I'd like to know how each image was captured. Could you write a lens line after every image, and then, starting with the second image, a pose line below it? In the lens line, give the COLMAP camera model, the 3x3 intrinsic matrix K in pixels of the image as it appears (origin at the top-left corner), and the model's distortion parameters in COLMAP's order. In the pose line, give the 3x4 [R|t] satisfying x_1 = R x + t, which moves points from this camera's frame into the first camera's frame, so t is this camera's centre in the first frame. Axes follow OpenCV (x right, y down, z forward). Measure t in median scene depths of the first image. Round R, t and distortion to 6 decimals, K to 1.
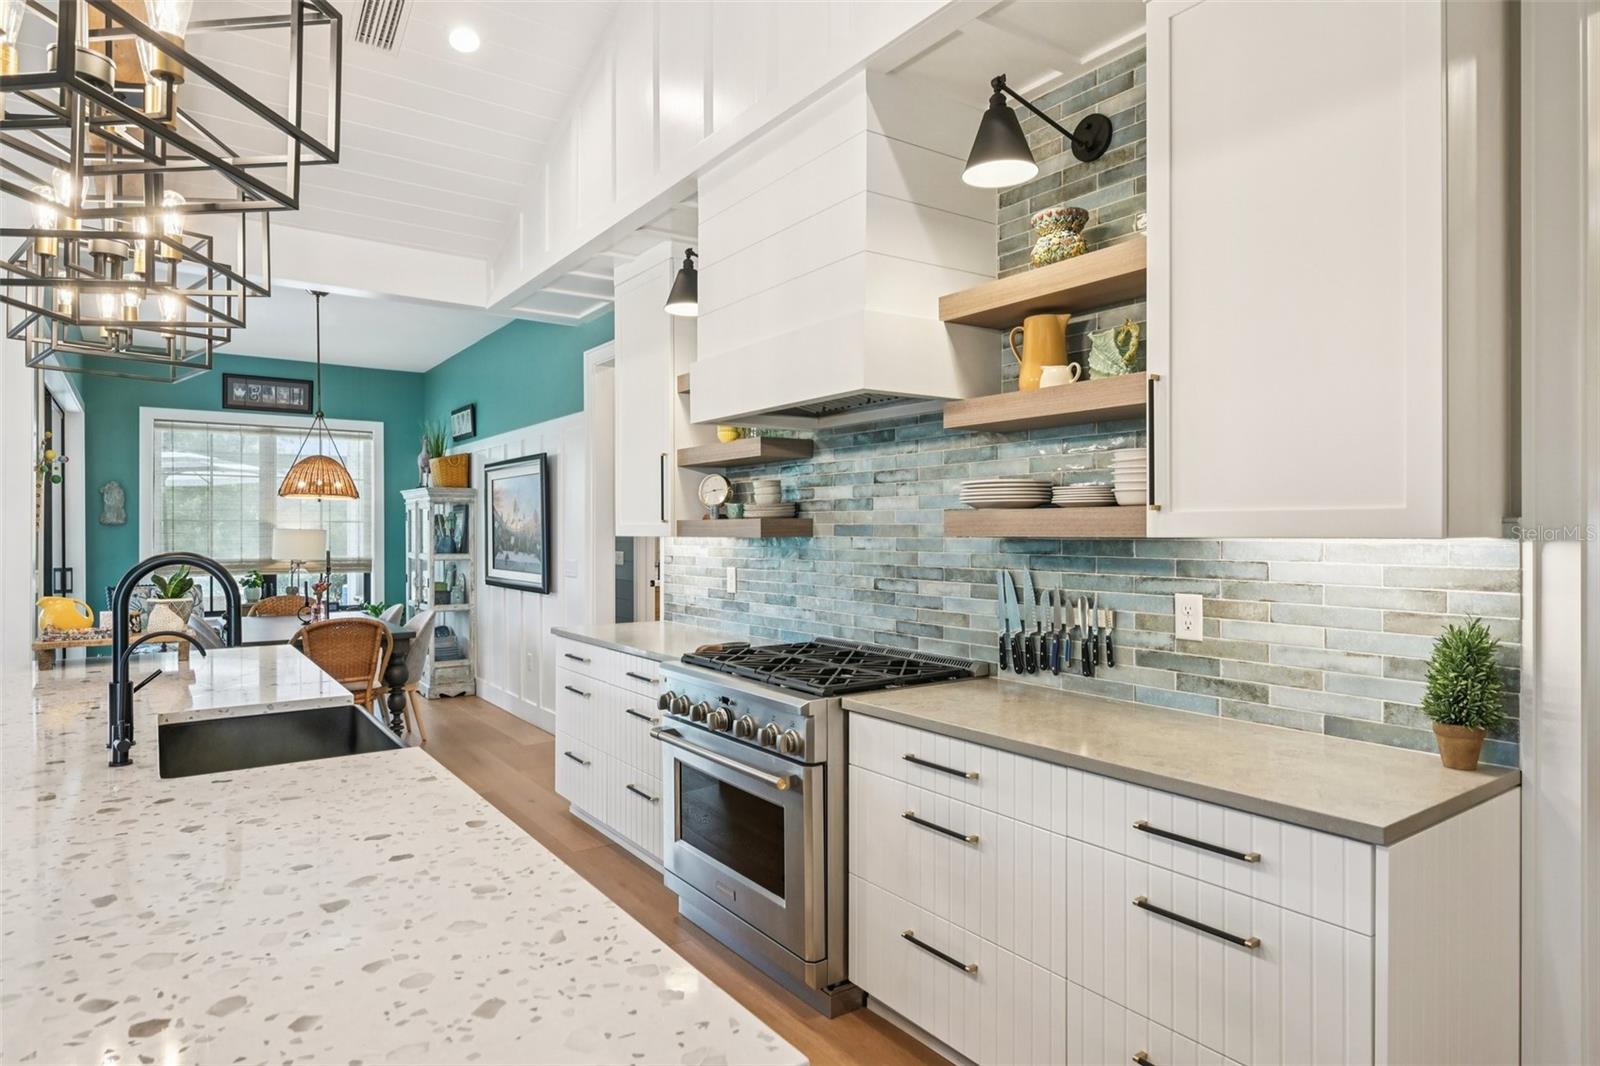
lens RADIAL K [[914.2, 0, 800.0], [0, 914.2, 533.0], [0, 0, 1]] dist [-0.001504, 0.000561]
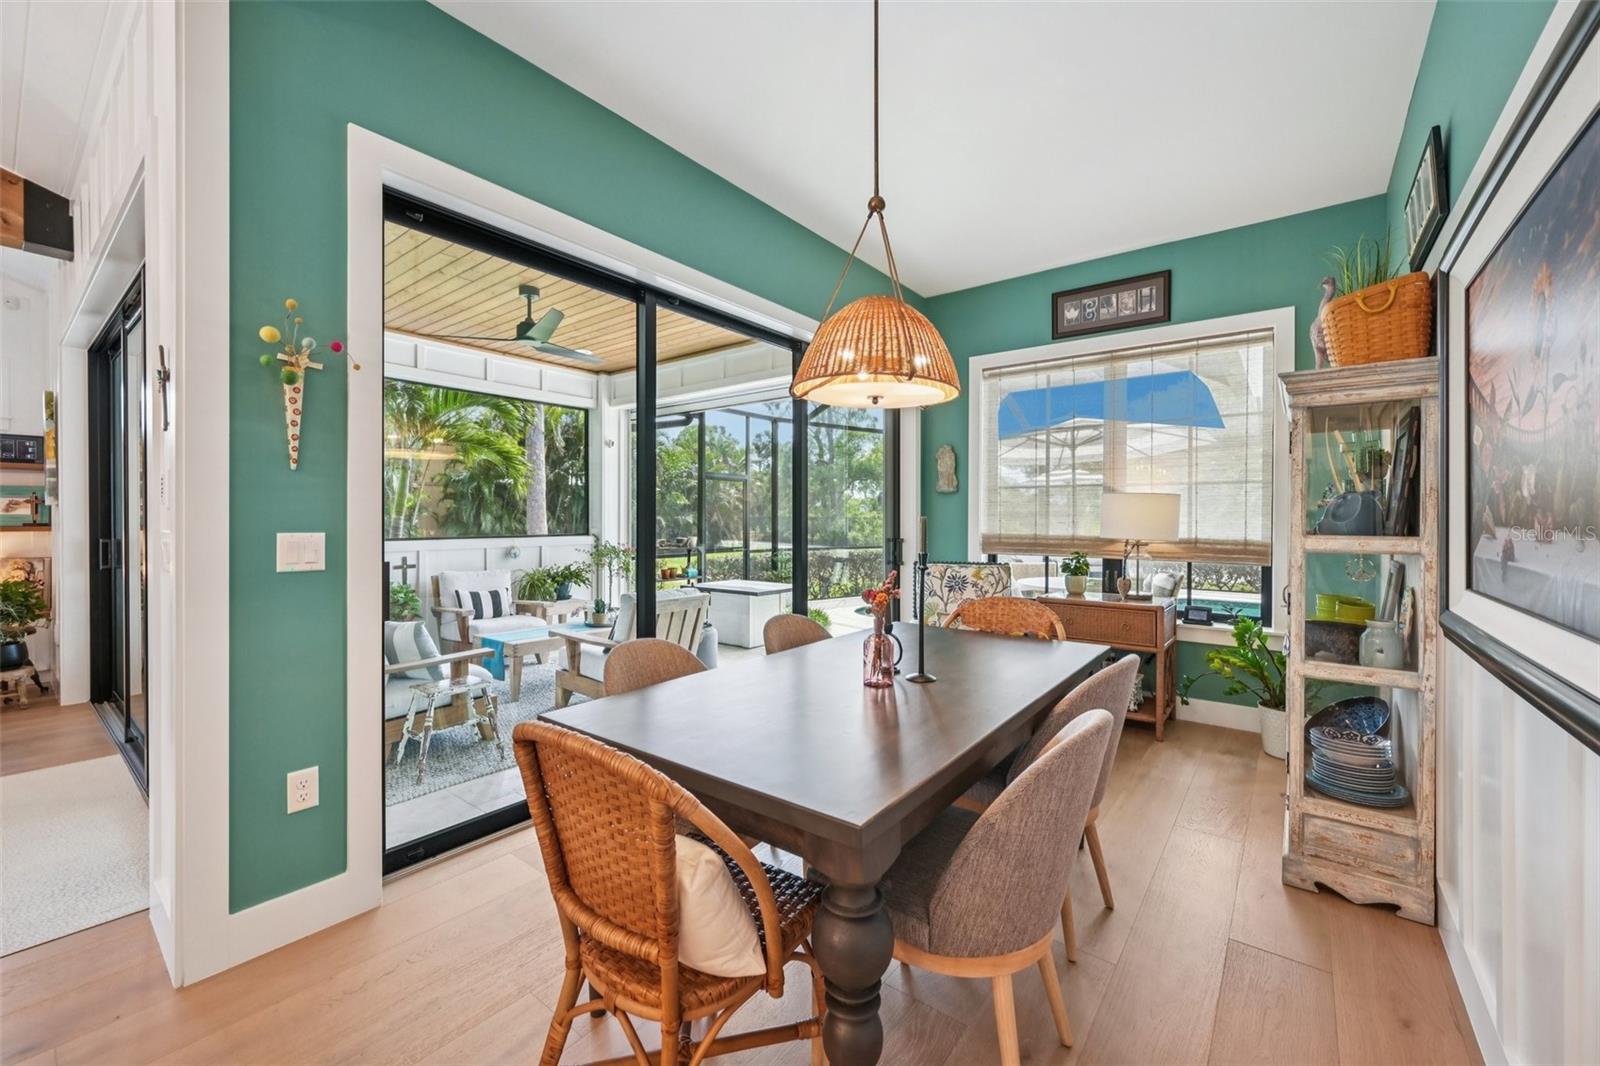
lens RADIAL K [[641.6, 0, 803.6], [0, 641.6, 523.1], [0, 0, 1]] dist [0.000196, 0.000113]
pose [[0.297676, 0.010297, -0.954611, -0.535630], [-0.005874, 0.999943, 0.008954, 0.044966], [0.954649, 0.002942, 0.297719, 1.947978]]
